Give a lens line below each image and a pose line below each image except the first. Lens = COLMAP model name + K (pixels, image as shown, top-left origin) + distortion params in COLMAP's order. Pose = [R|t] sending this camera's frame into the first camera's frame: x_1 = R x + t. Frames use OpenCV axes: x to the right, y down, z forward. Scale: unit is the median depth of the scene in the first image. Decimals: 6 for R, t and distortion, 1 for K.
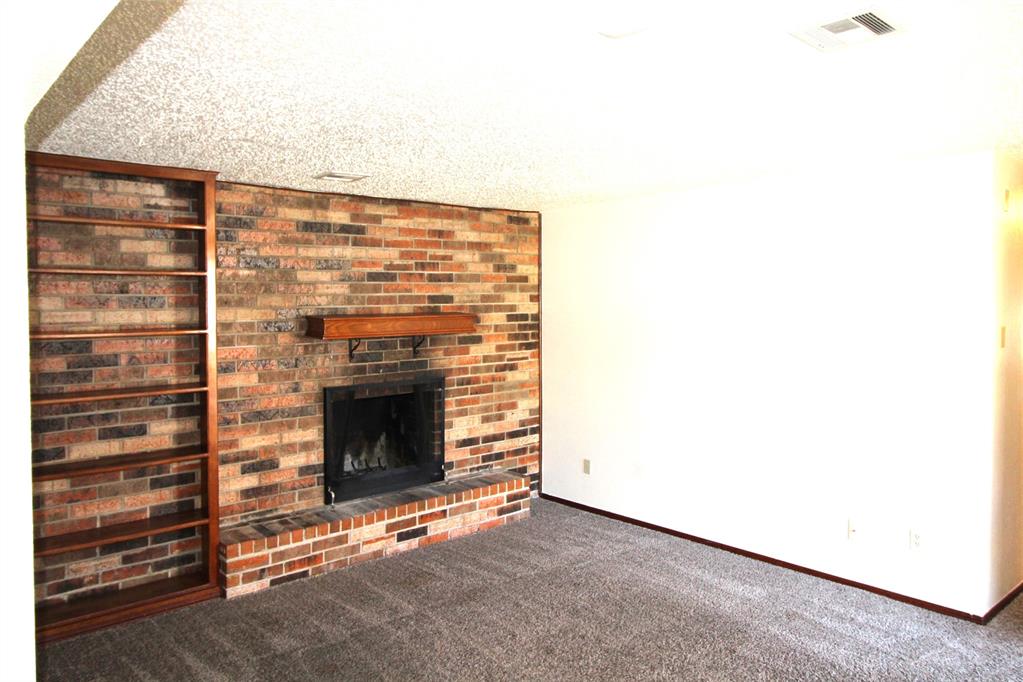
lens RADIAL K [[730.6, 0, 511.5], [0, 730.6, 340.3], [0, 0, 1]] dist [0.010689, -0.012680]
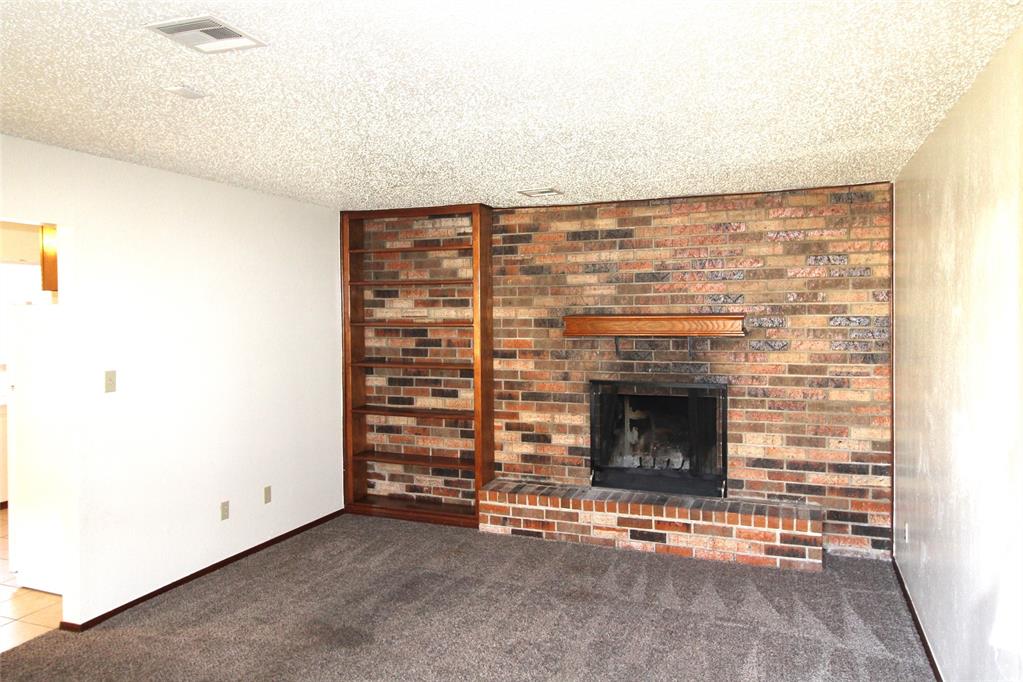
lens RADIAL K [[730.6, 0, 511.1], [0, 730.6, 337.7], [0, 0, 1]] dist [0.010689, -0.012680]
pose [[0.448257, 0.039730, -0.893022, 0.677801], [-0.044084, 0.998779, 0.022307, -0.018152], [0.892817, 0.029369, 0.449461, 0.395529]]
